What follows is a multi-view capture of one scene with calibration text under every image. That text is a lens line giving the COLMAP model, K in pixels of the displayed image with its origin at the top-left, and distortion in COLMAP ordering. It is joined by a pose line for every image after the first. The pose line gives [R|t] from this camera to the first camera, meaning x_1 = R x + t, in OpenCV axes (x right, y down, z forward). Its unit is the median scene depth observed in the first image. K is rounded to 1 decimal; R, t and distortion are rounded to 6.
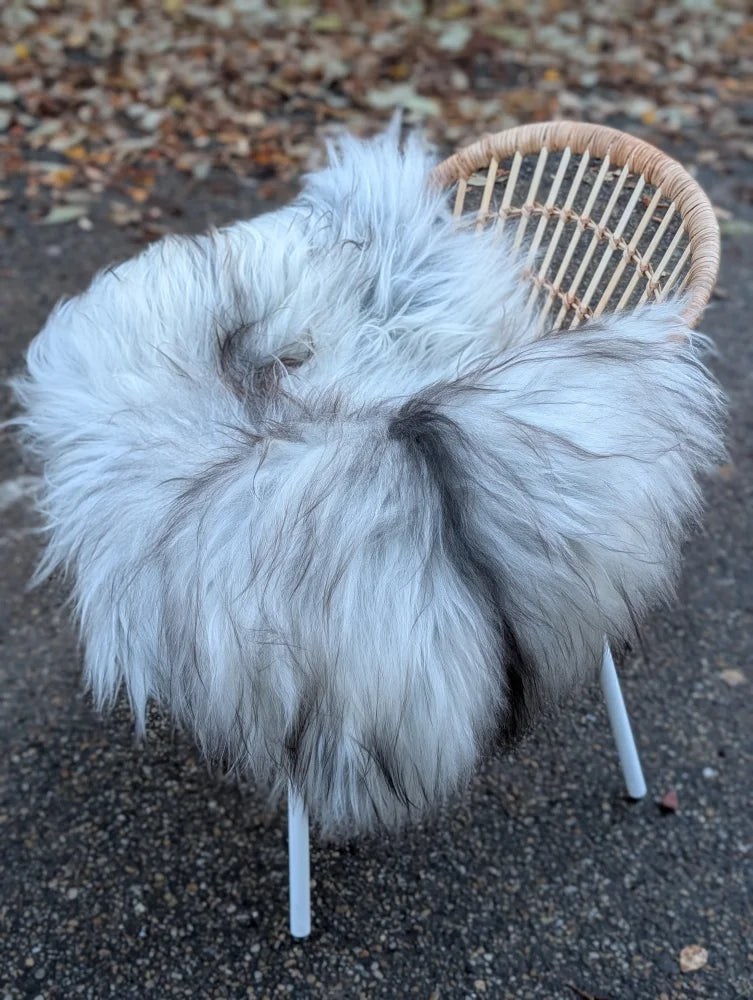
lens RADIAL K [[1443.1, 0, 381.2], [0, 1443.1, 499.1], [0, 0, 1]] dist [0.006173, 0.000000]
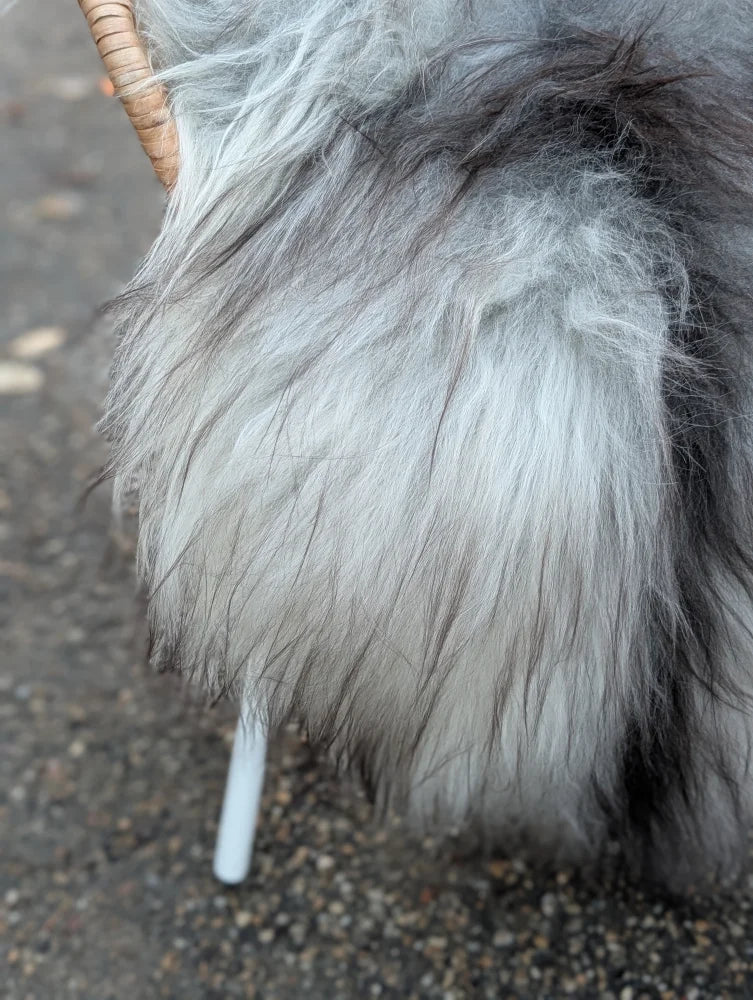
lens RADIAL K [[1443.1, 0, 375.3], [0, 1443.1, 498.7], [0, 0, 1]] dist [0.006173, 0.000000]
pose [[0.268466, -0.619166, 0.737943, -0.507329], [0.564664, 0.721802, 0.400195, -0.168432], [-0.780436, 0.309251, 0.543400, 0.803119]]
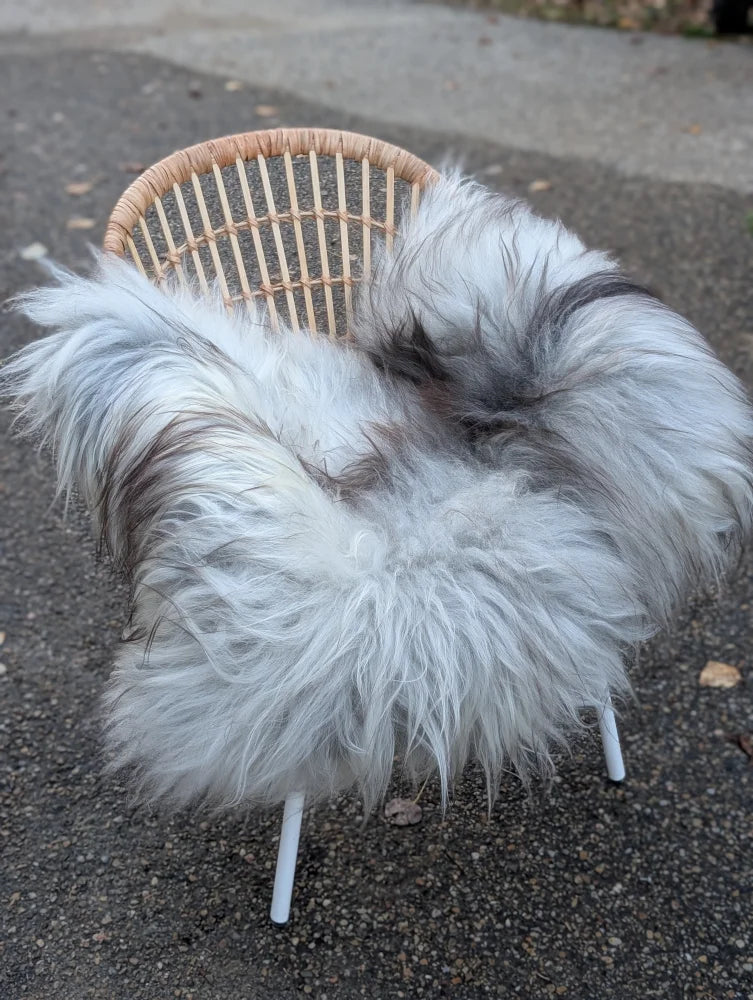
lens RADIAL K [[1443.1, 0, 372.4], [0, 1443.1, 498.8], [0, 0, 1]] dist [0.006173, 0.000000]
pose [[-0.060038, -0.536222, 0.841939, -0.897627], [0.577518, 0.669299, 0.467452, -0.503821], [-0.814167, 0.514300, 0.269495, 0.727540]]
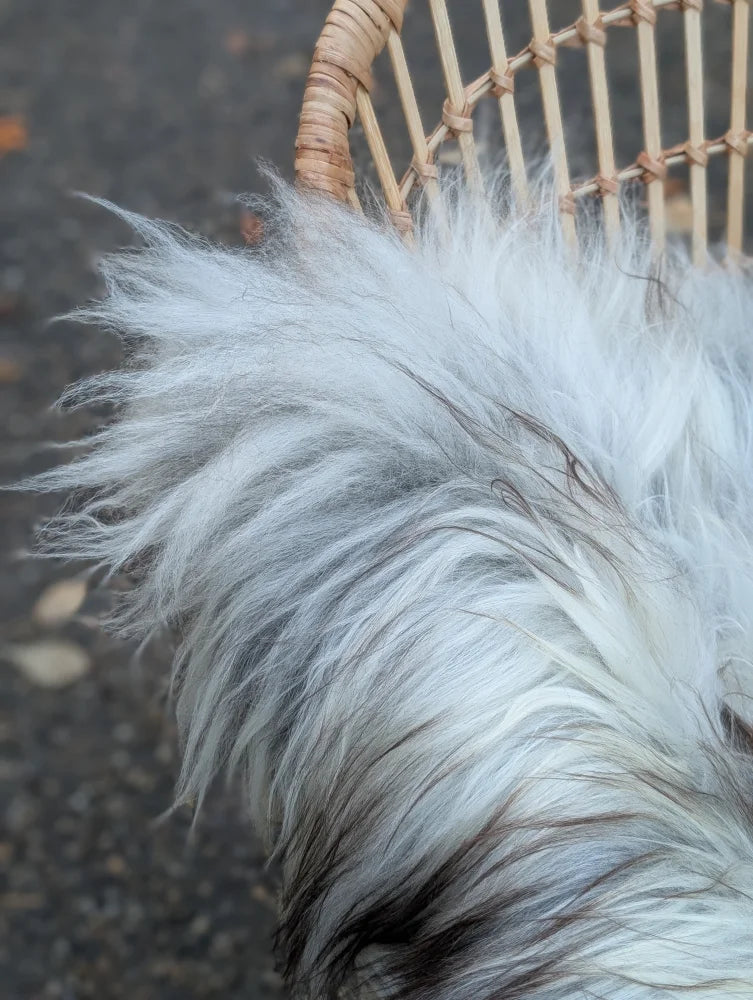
lens RADIAL K [[1443.1, 0, 376.9], [0, 1443.1, 503.1], [0, 0, 1]] dist [0.006173, 0.000000]
pose [[0.044270, -0.811247, 0.583026, -0.250721], [0.570616, 0.499566, 0.651791, -0.453289], [-0.820023, 0.303829, 0.485026, 0.884381]]
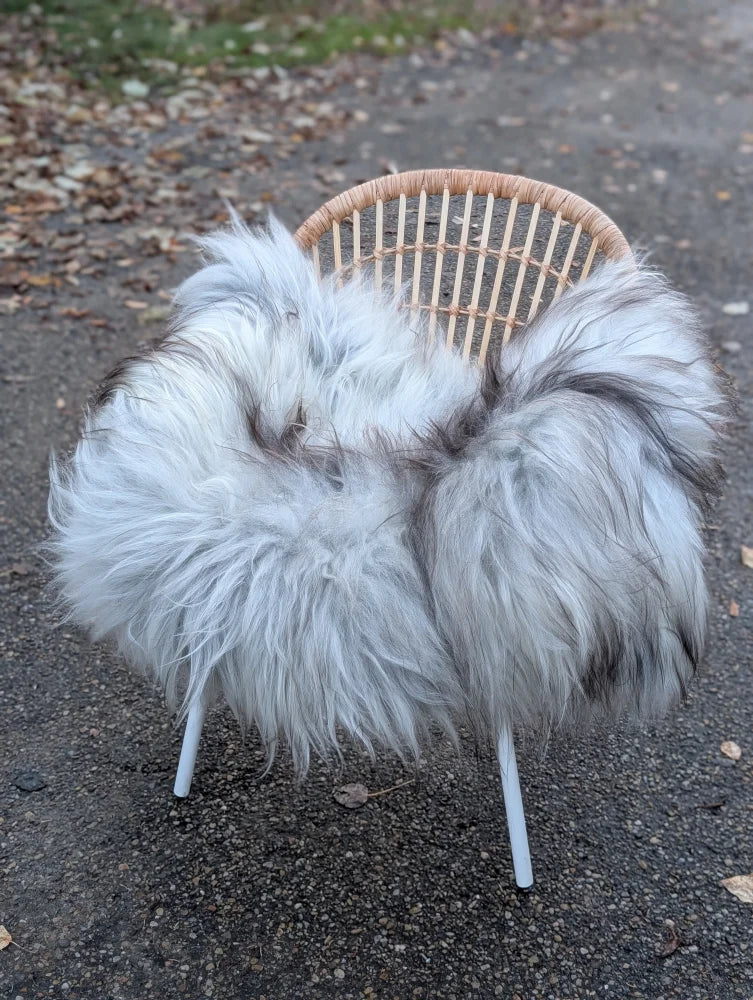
lens RADIAL K [[1443.1, 0, 389.7], [0, 1443.1, 483.7], [0, 0, 1]] dist [0.006173, 0.000000]
pose [[0.717353, -0.334510, 0.611153, -0.711180], [0.398419, 0.916572, 0.034026, -0.065907], [-0.571548, 0.219087, 0.790780, 0.100491]]
